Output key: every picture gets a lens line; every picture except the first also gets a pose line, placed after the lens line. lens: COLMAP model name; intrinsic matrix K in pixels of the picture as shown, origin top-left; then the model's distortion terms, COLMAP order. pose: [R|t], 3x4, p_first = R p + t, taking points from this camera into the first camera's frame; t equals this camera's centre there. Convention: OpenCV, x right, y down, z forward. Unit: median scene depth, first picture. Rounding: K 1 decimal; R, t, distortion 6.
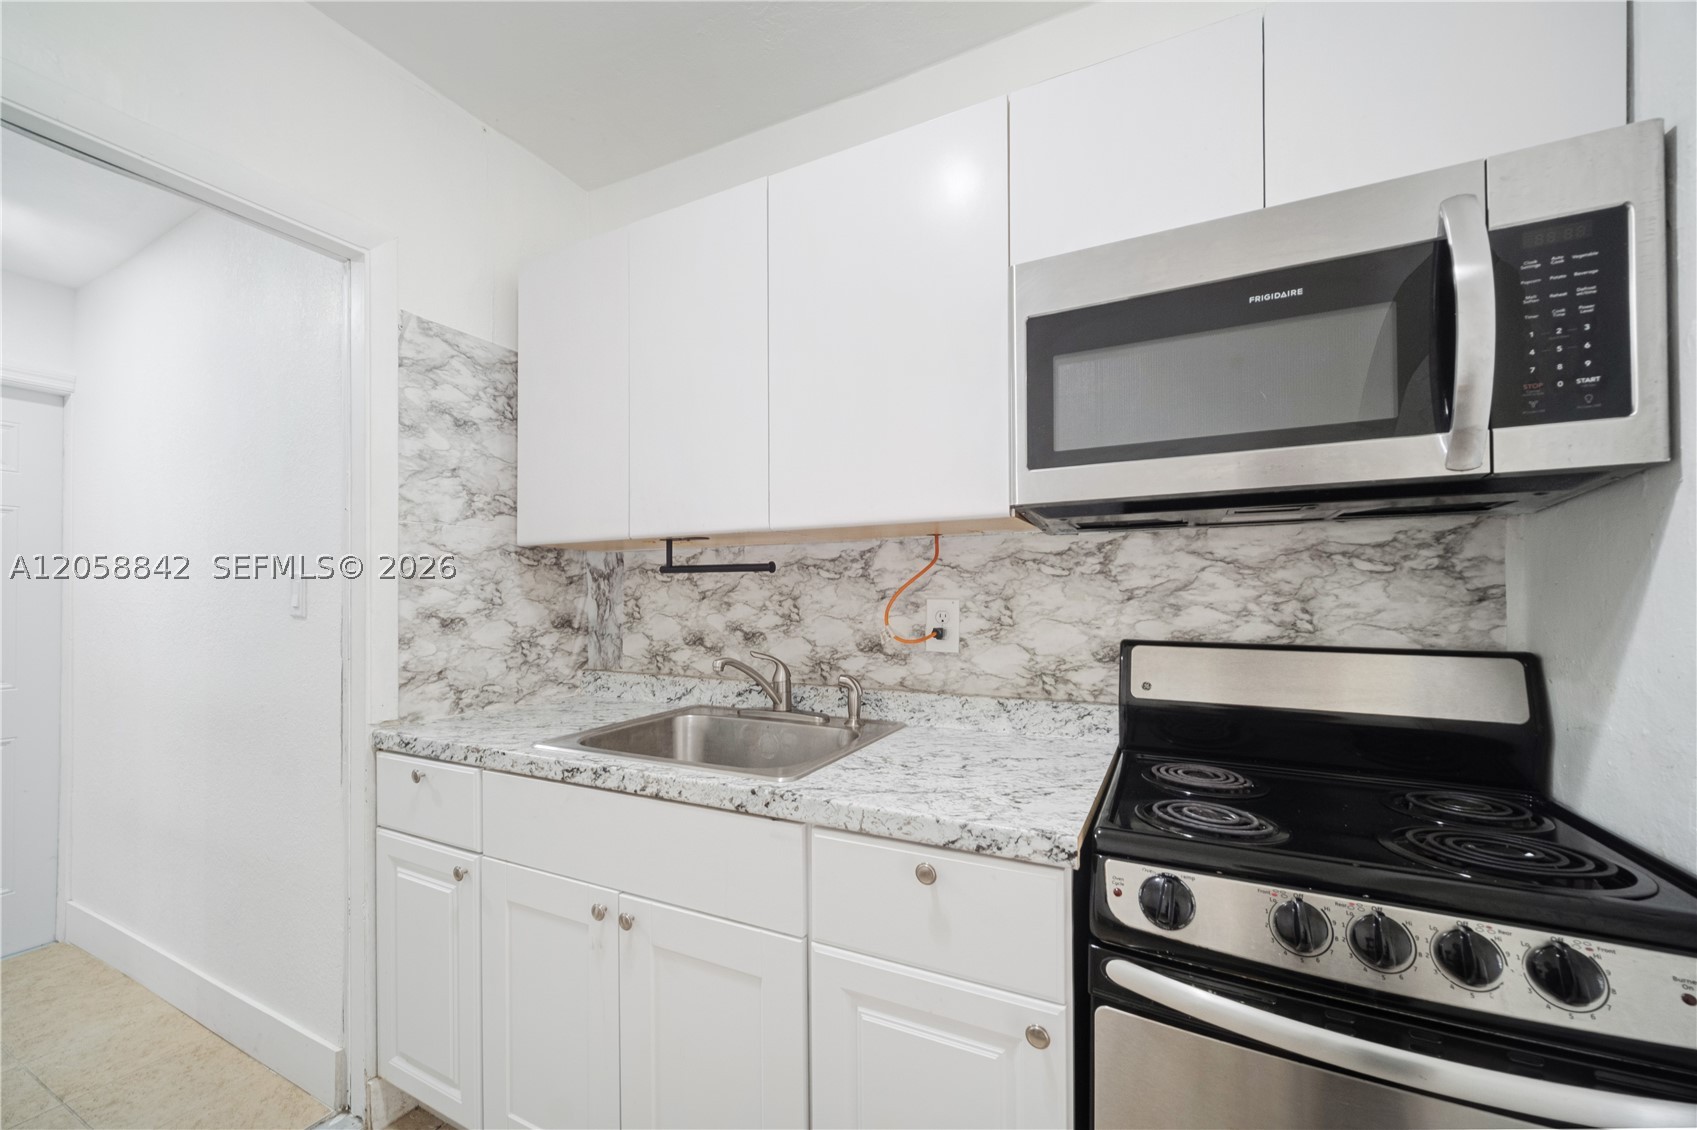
lens RADIAL K [[686.8, 0, 830.4], [0, 686.8, 590.4], [0, 0, 1]] dist [-0.002949, -0.000594]
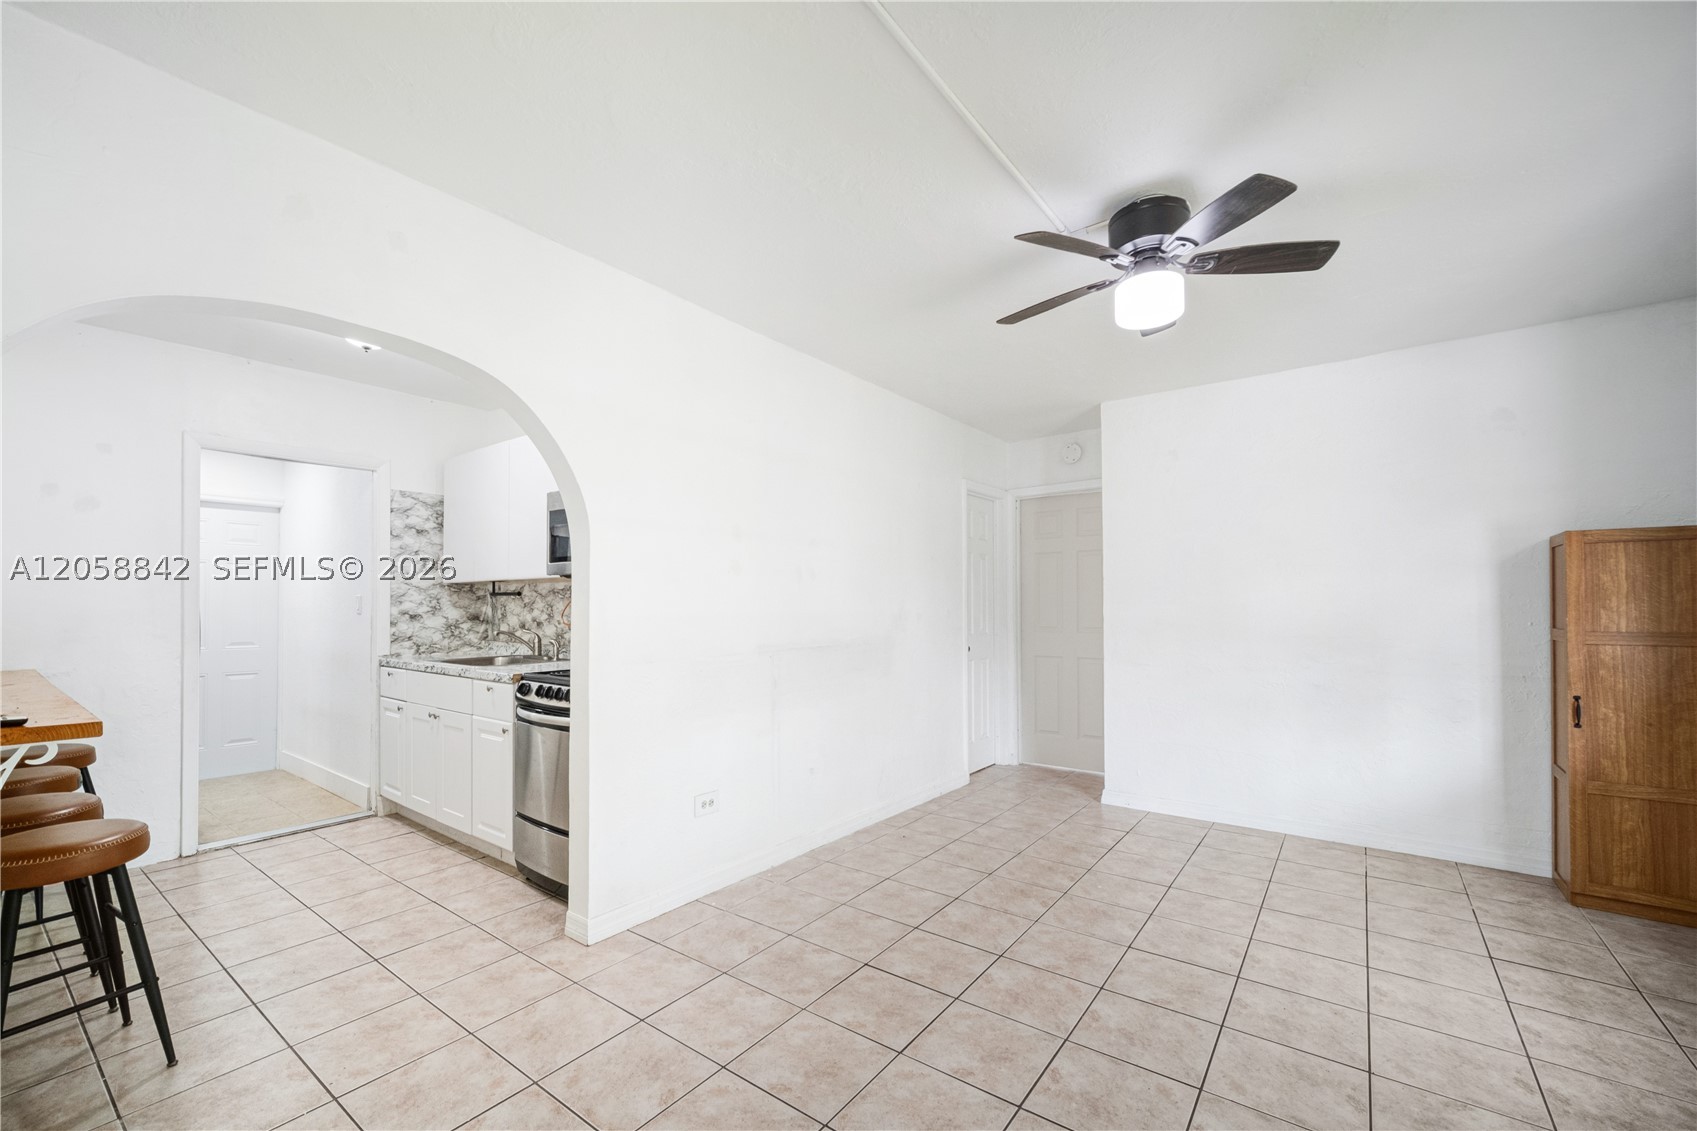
lens RADIAL K [[697.6, 0, 809.0], [0, 697.6, 595.5], [0, 0, 1]] dist [-0.000902, -0.000097]
pose [[0.980261, -0.000697, -0.197704, 1.436172], [-0.000057, 0.999993, -0.003810, -0.018806], [0.197705, 0.003746, 0.980254, -1.245334]]
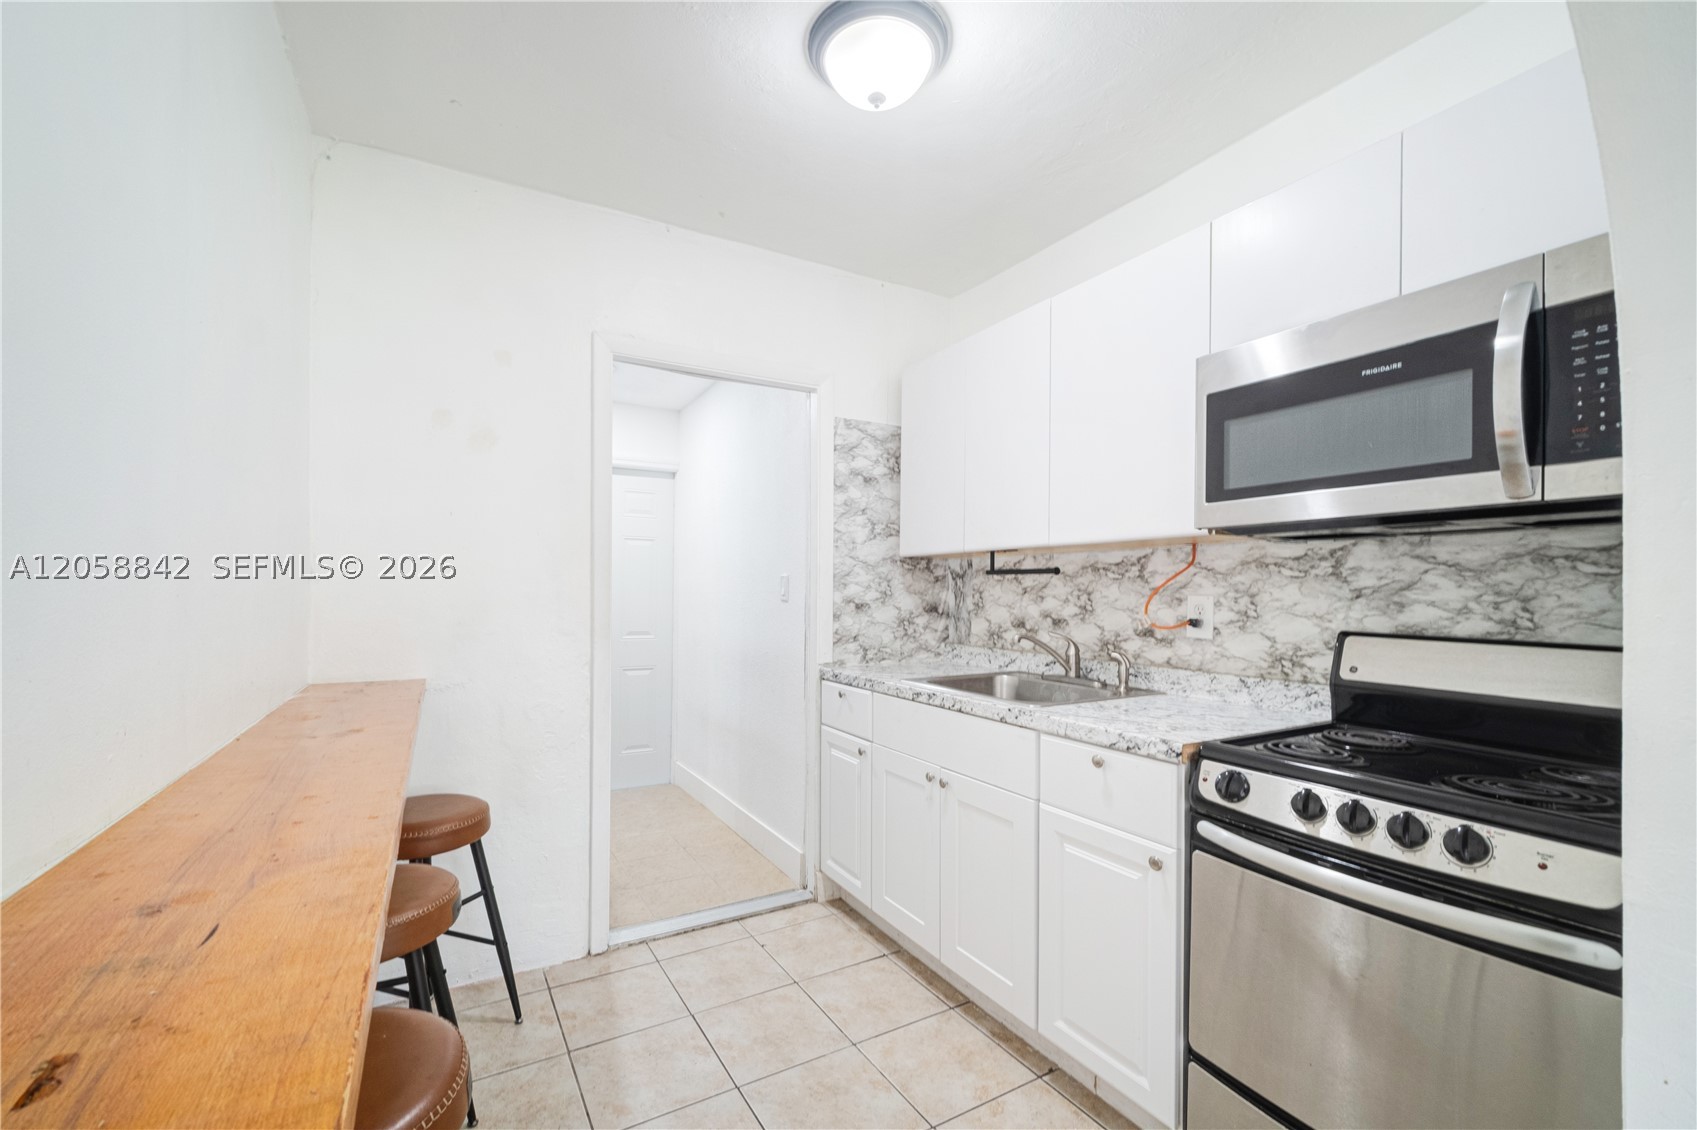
lens RADIAL K [[700.7, 0, 825.6], [0, 700.7, 589.0], [0, 0, 1]] dist [0.001058, -0.000023]
pose [[0.832907, 0.008482, -0.553348, 0.317741], [-0.005739, 0.999961, 0.006691, -0.003794], [0.553383, -0.002398, 0.832923, -0.458547]]
